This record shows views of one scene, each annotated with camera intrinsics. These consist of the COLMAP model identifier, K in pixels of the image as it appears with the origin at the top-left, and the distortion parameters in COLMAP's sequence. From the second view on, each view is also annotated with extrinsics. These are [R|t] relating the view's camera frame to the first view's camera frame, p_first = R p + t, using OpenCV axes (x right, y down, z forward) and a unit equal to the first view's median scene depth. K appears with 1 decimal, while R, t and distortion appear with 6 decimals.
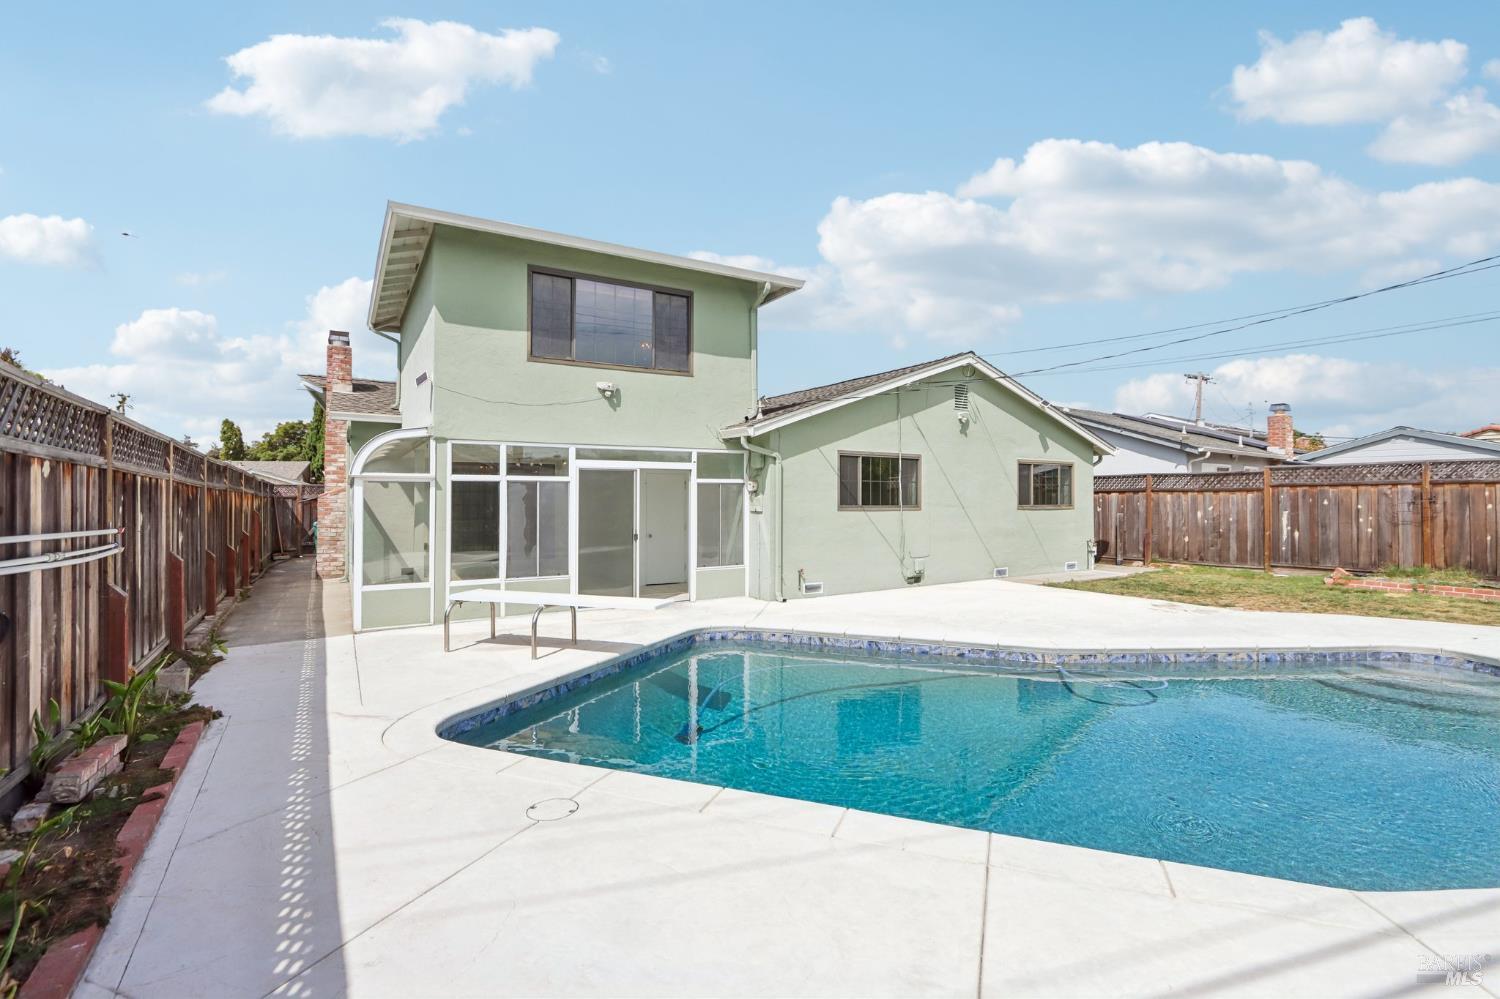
lens RADIAL K [[688.0, 0, 757.5], [0, 688.0, 494.6], [0, 0, 1]] dist [-0.013668, 0.000256]
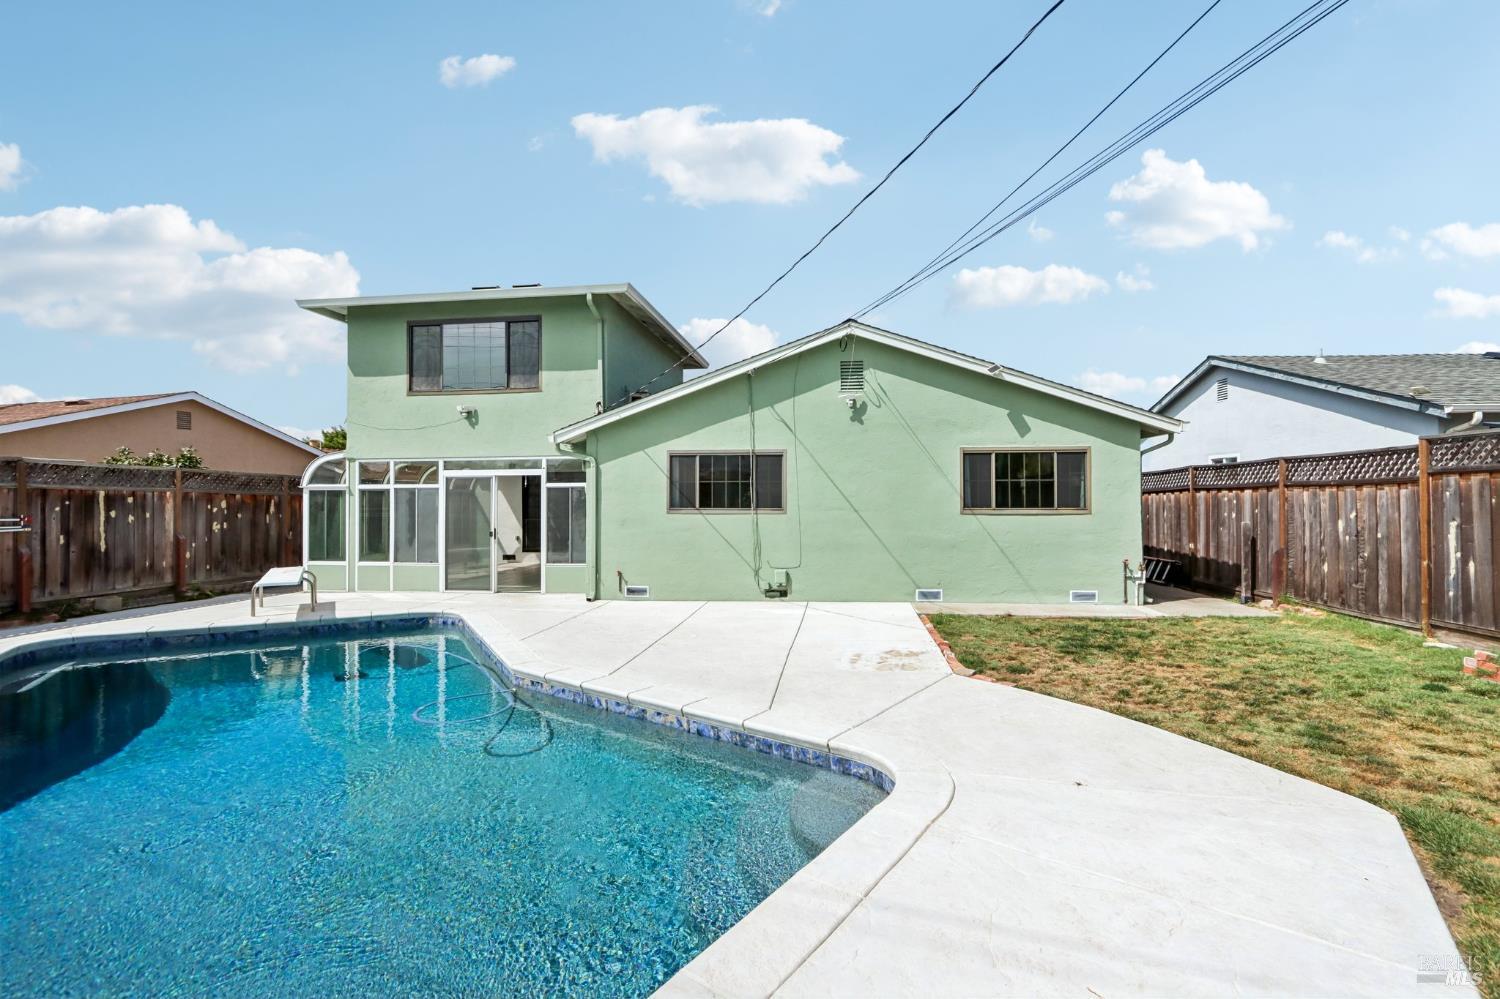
lens RADIAL K [[688.0, 0, 754.3], [0, 688.0, 496.3], [0, 0, 1]] dist [-0.013668, 0.000256]
pose [[0.783801, -0.007001, -0.620973, 0.745759], [0.007653, 0.999969, -0.001614, 0.001929], [0.620965, -0.003488, 0.783830, 0.295479]]
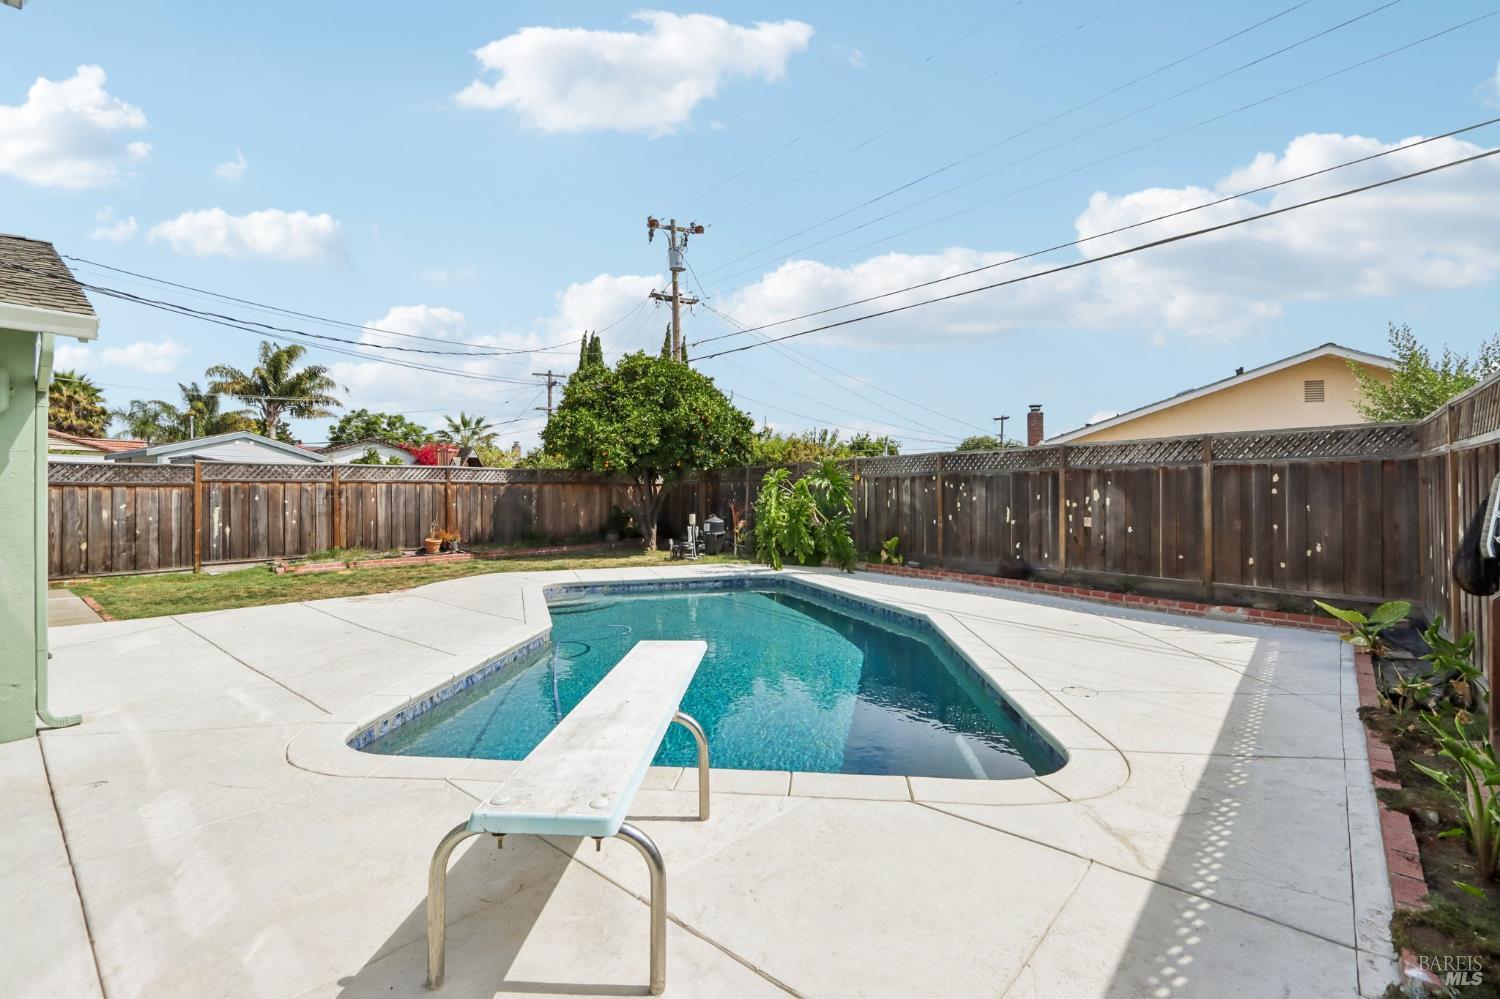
lens RADIAL K [[688.0, 0, 759.2], [0, 688.0, 490.9], [0, 0, 1]] dist [-0.013668, 0.000256]
pose [[-0.303547, 0.008483, 0.952779, -0.437553], [0.001635, 0.999964, -0.008382, 0.011336], [-0.952815, -0.000987, -0.303550, 0.610384]]
